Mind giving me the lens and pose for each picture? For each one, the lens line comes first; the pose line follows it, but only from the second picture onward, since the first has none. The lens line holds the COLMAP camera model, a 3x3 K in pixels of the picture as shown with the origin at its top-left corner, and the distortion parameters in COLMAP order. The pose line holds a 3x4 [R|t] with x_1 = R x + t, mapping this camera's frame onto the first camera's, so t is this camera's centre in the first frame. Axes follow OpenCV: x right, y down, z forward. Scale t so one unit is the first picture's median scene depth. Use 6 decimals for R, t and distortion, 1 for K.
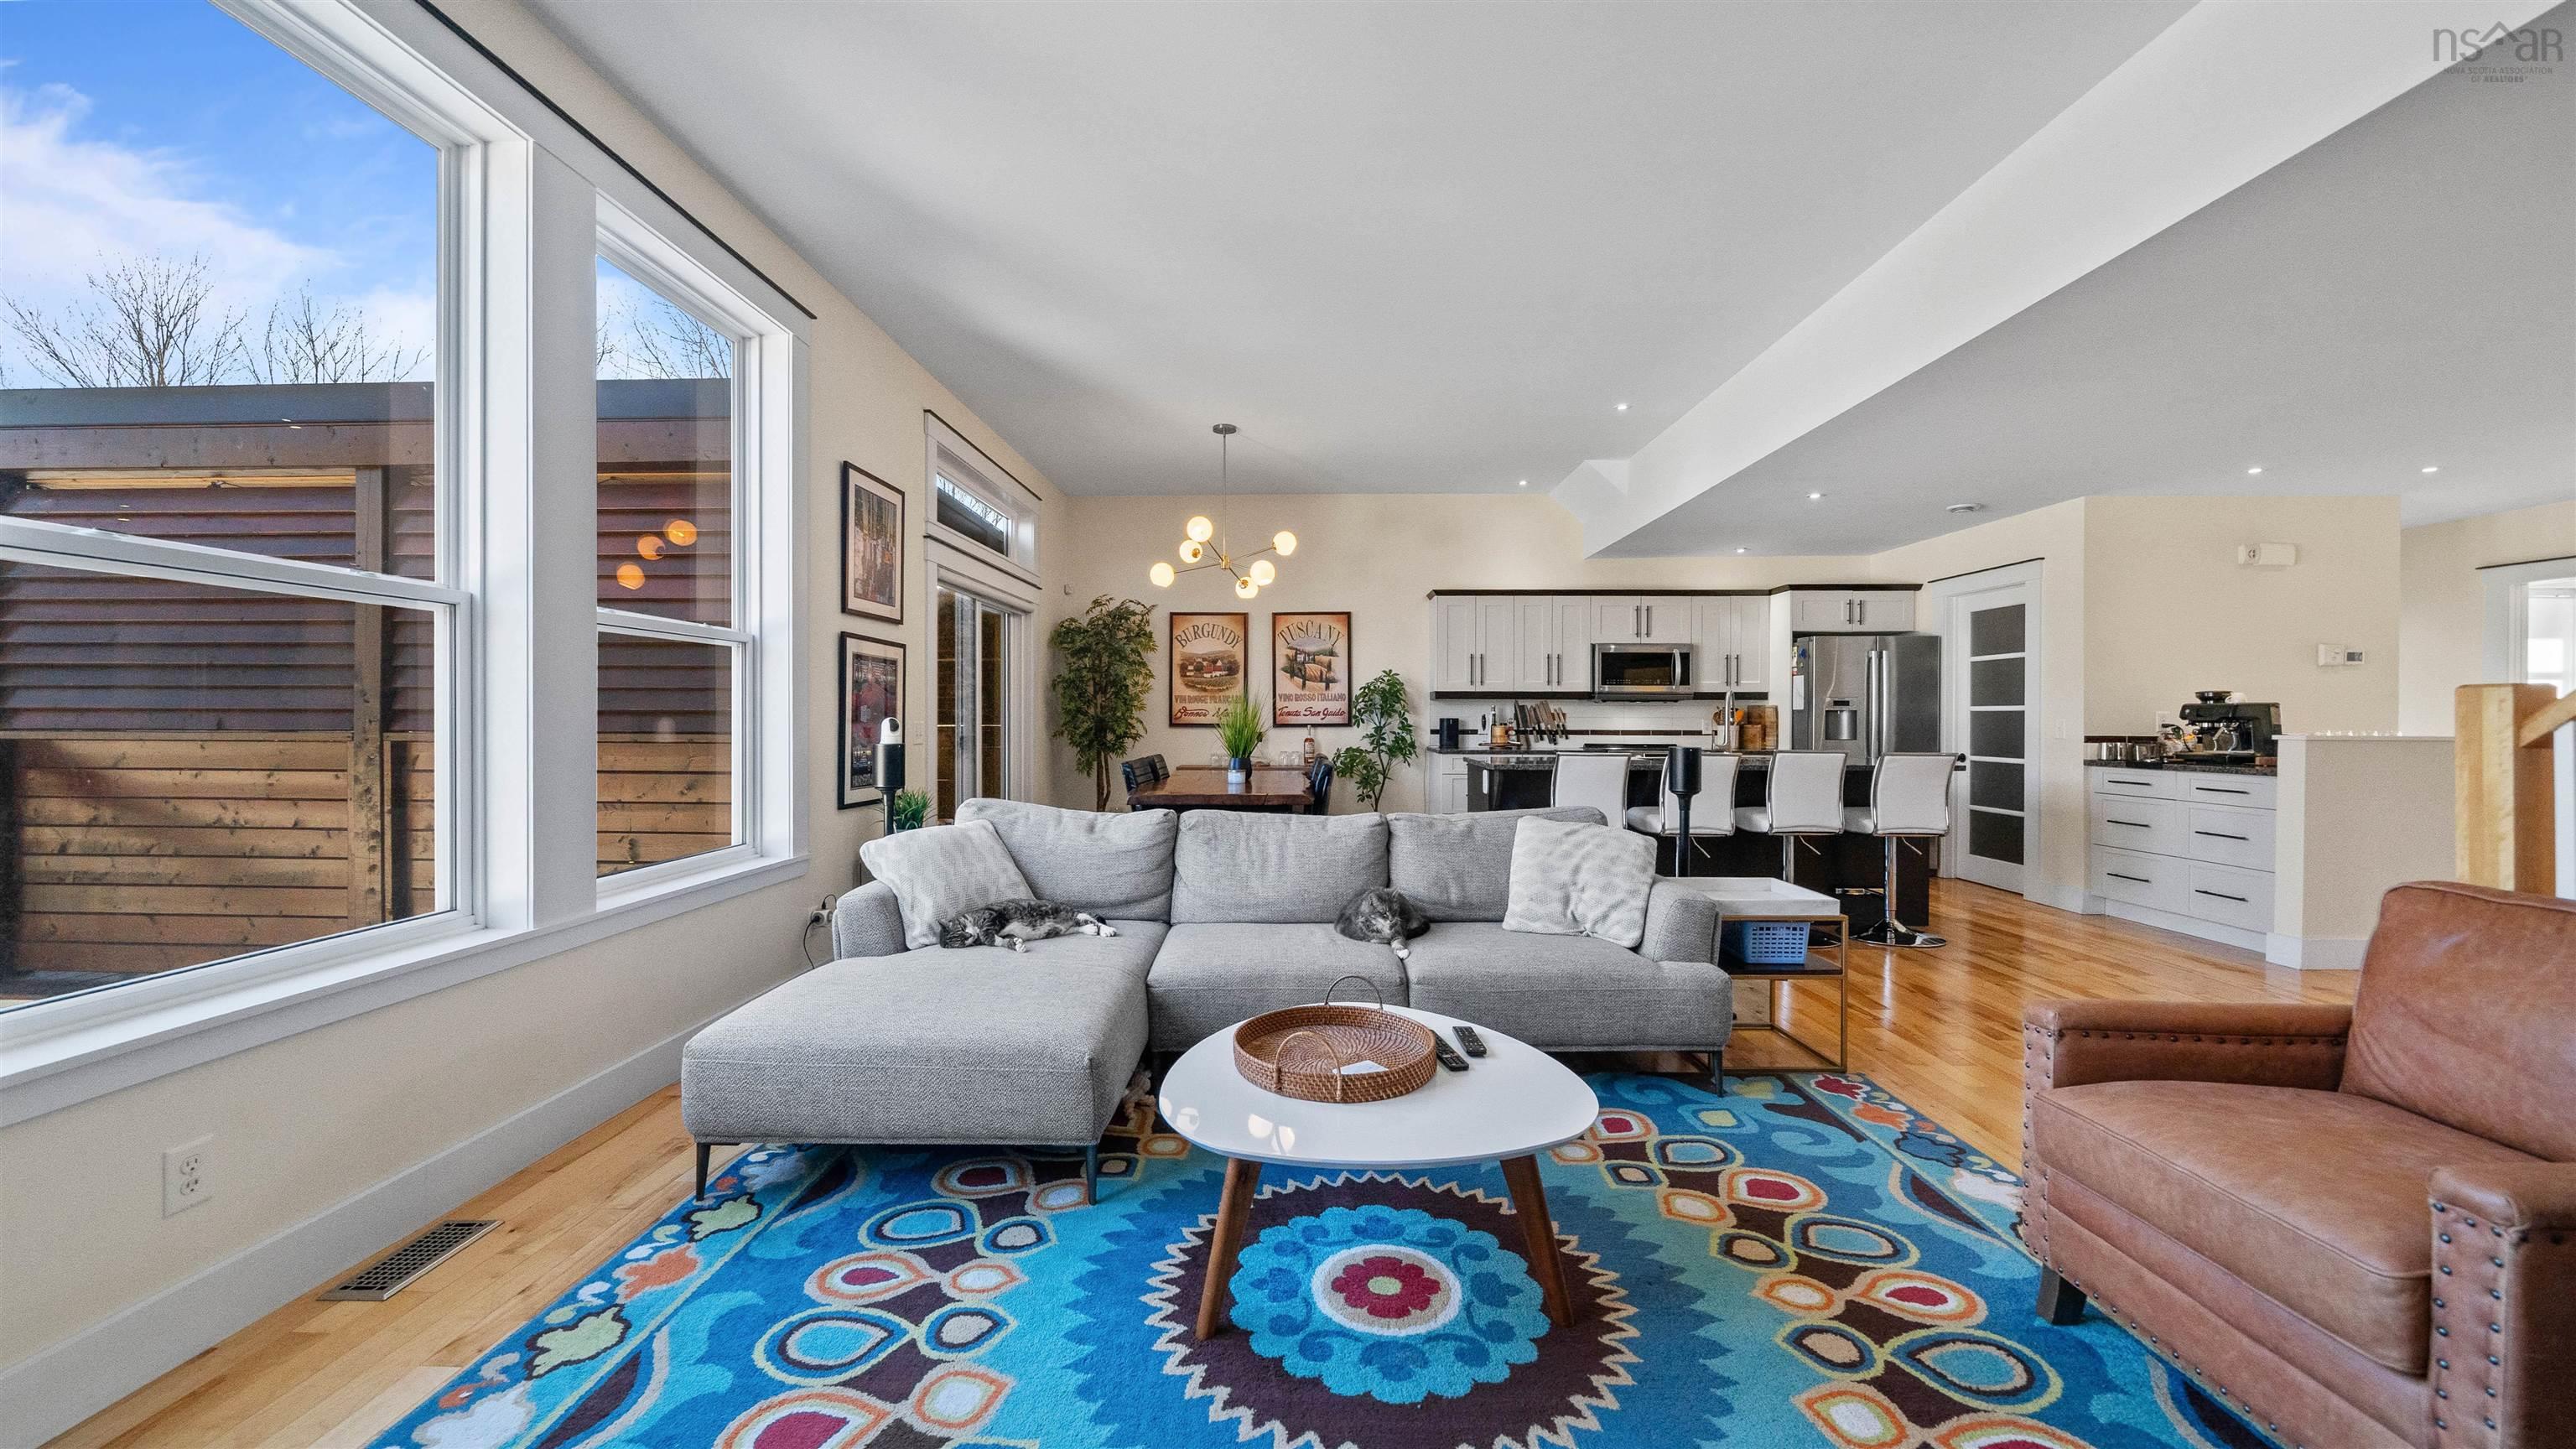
lens RADIAL K [[913.8, 0, 1288.0], [0, 913.8, 724.5], [0, 0, 1]] dist [-0.006384, -0.000211]
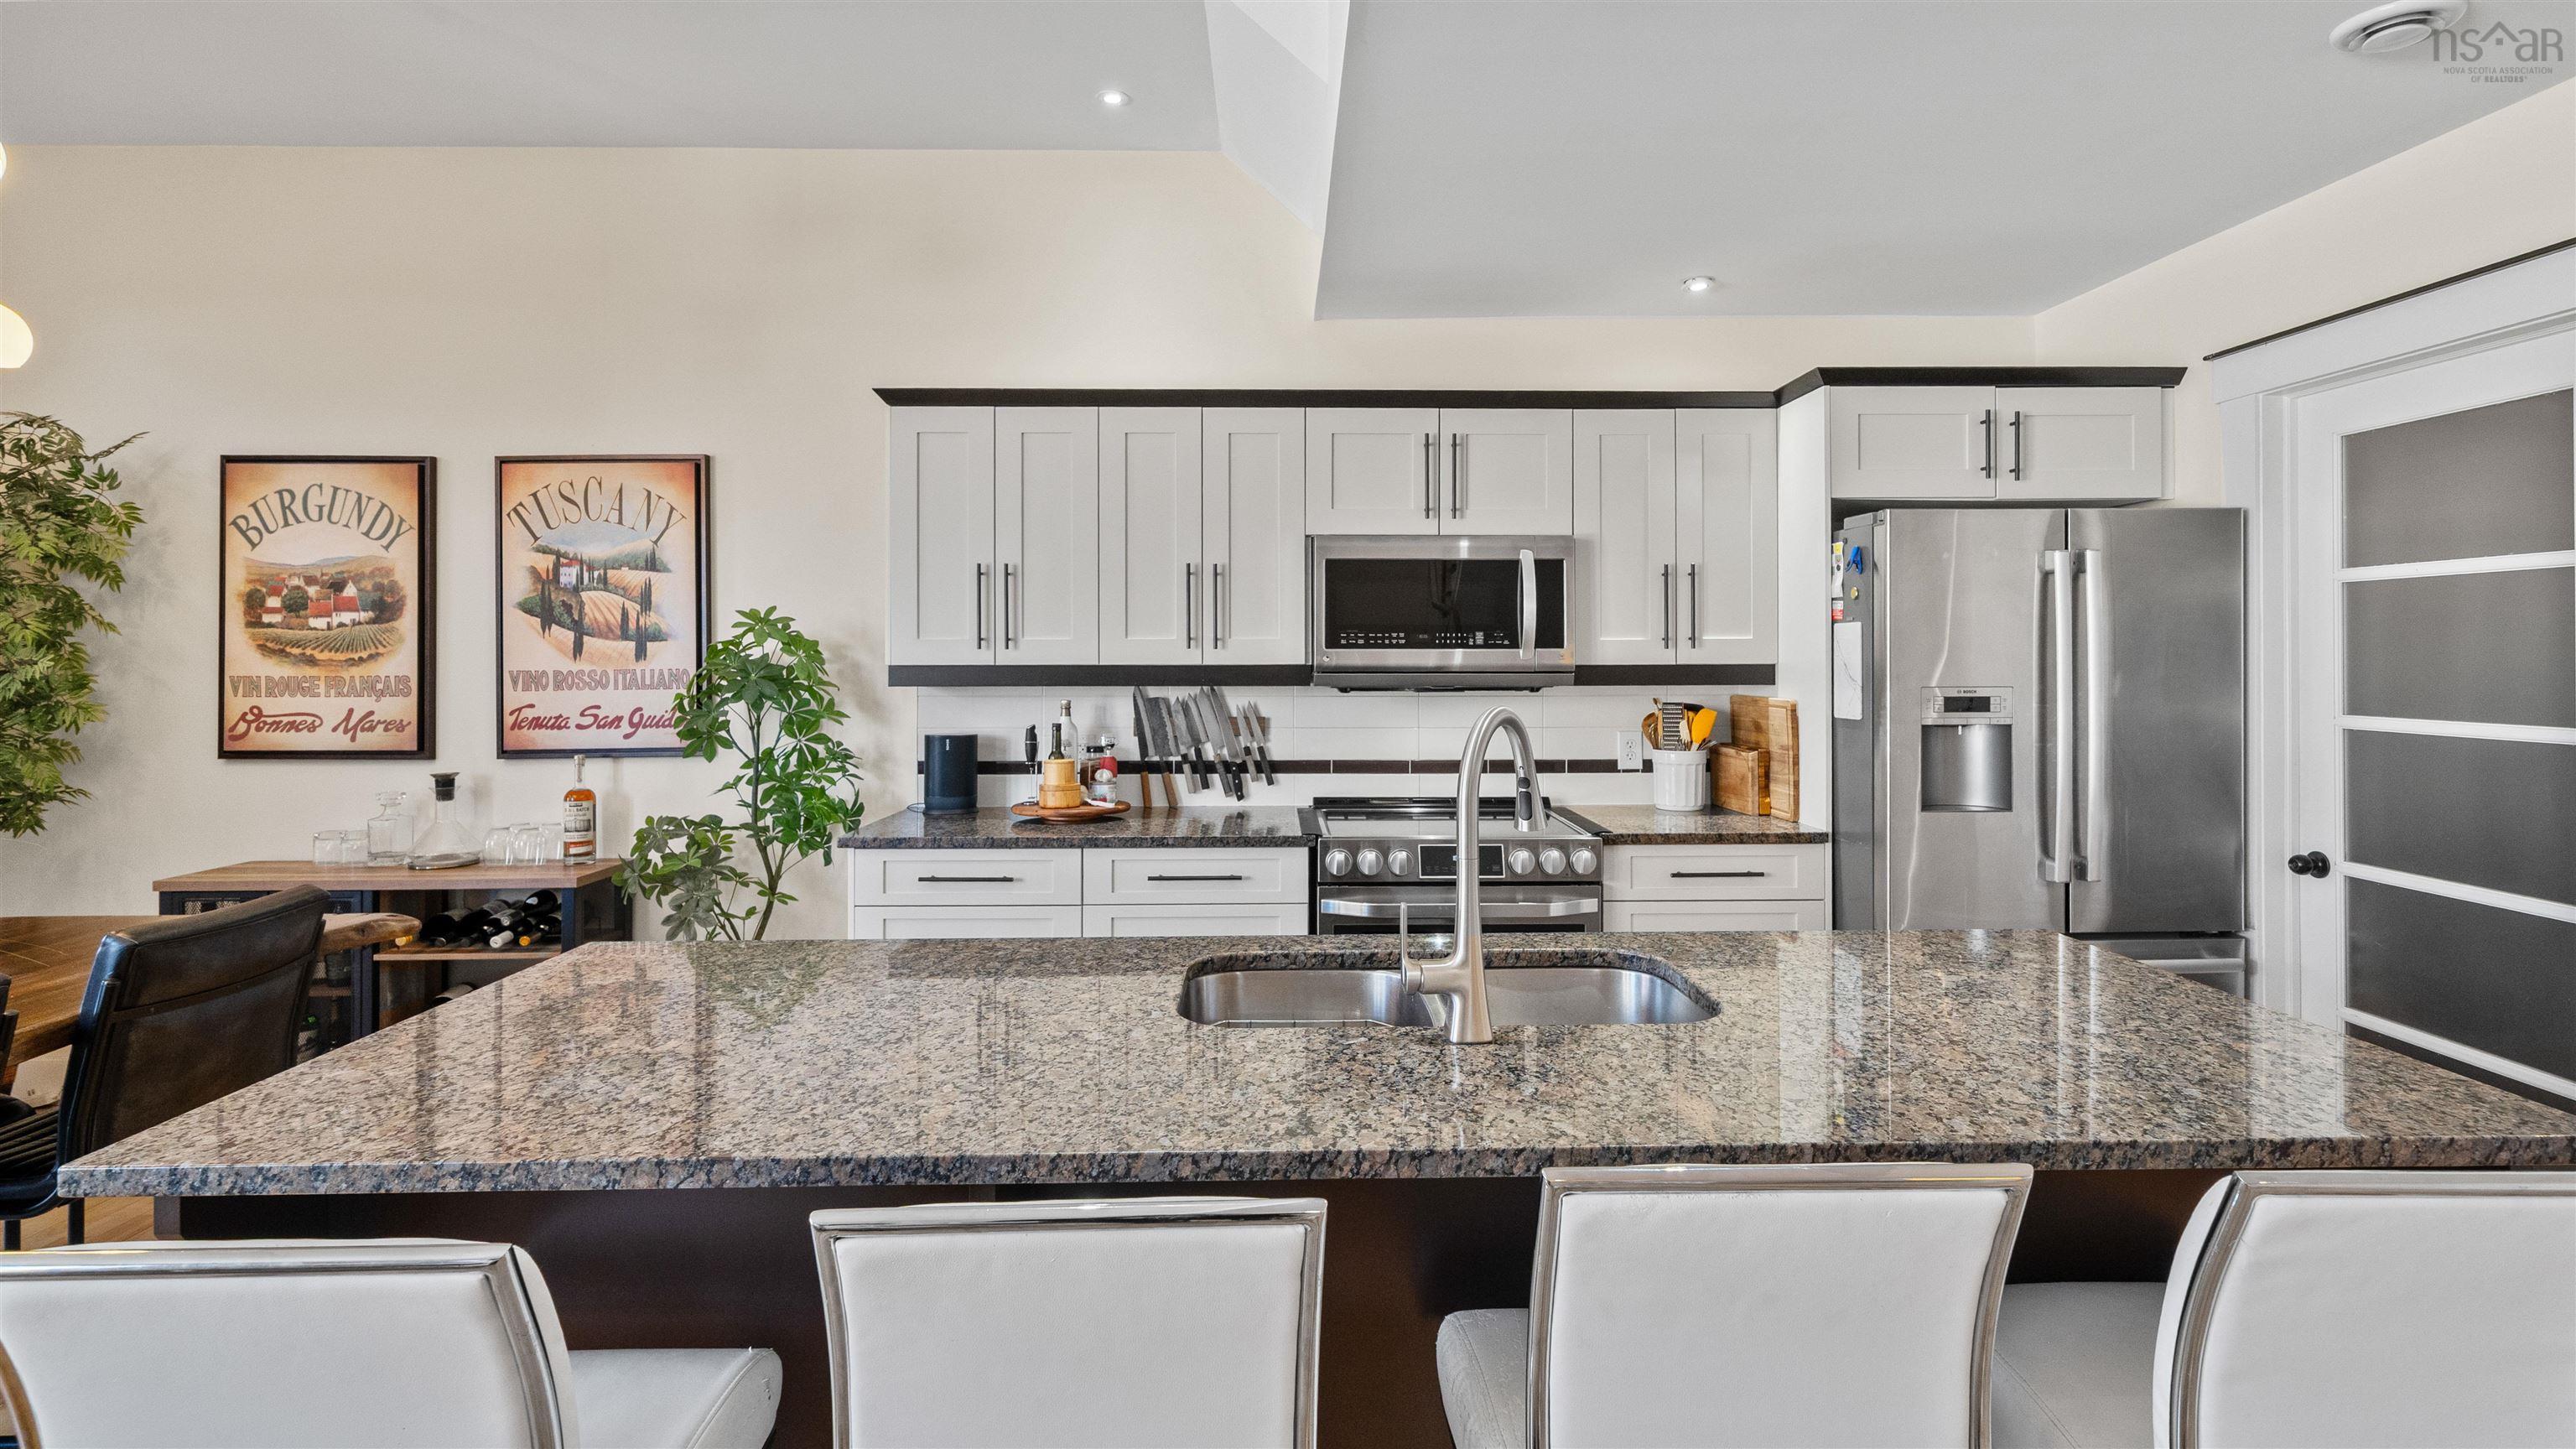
lens RADIAL K [[1206.0, 0, 1295.4], [0, 1206.0, 649.6], [0, 0, 1]] dist [0.002076, 0.000453]
pose [[0.999172, -0.004079, 0.040488, 0.323771], [0.004613, 0.999903, -0.013105, -0.037643], [-0.040431, 0.013281, 0.999094, 0.535889]]
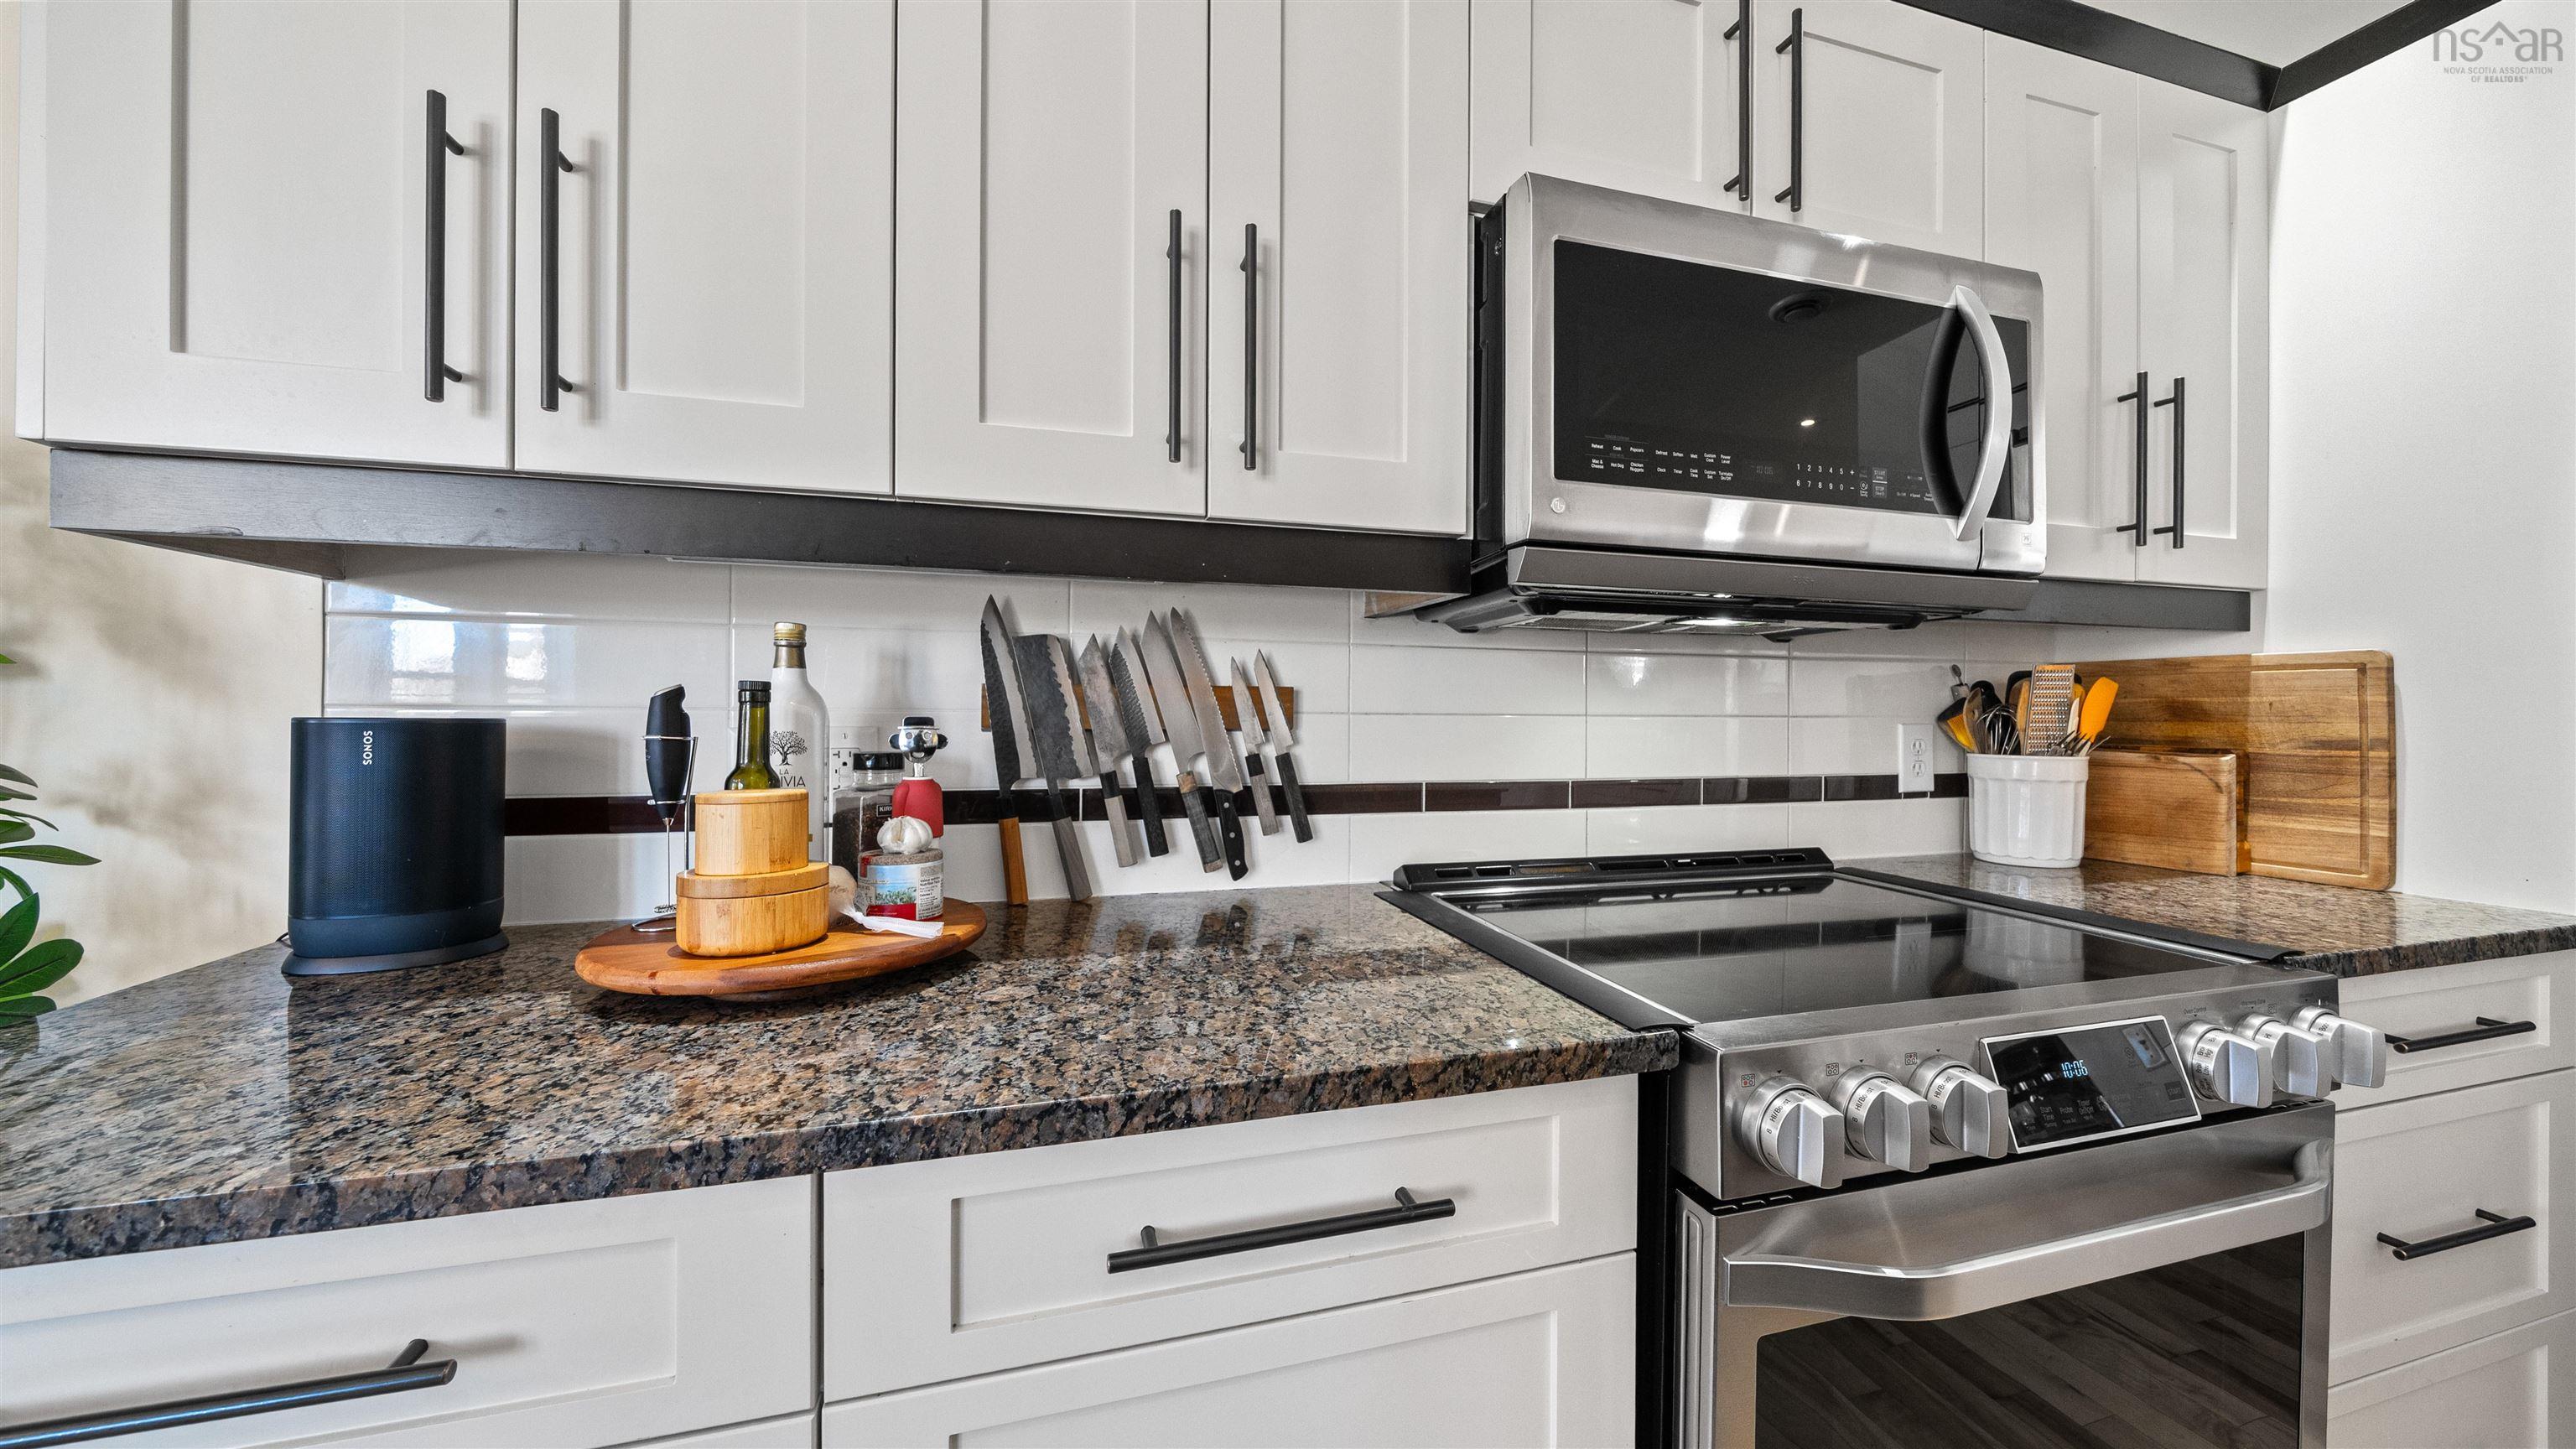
lens RADIAL K [[892.6, 0, 1282.0], [0, 892.6, 715.4], [0, 0, 1]] dist [-0.004518, -0.000087]
pose [[0.956370, 0.002161, 0.292149, 0.276376], [-0.001667, 0.999997, -0.001942, -0.007776], [-0.292152, 0.001370, 0.956371, 0.920360]]
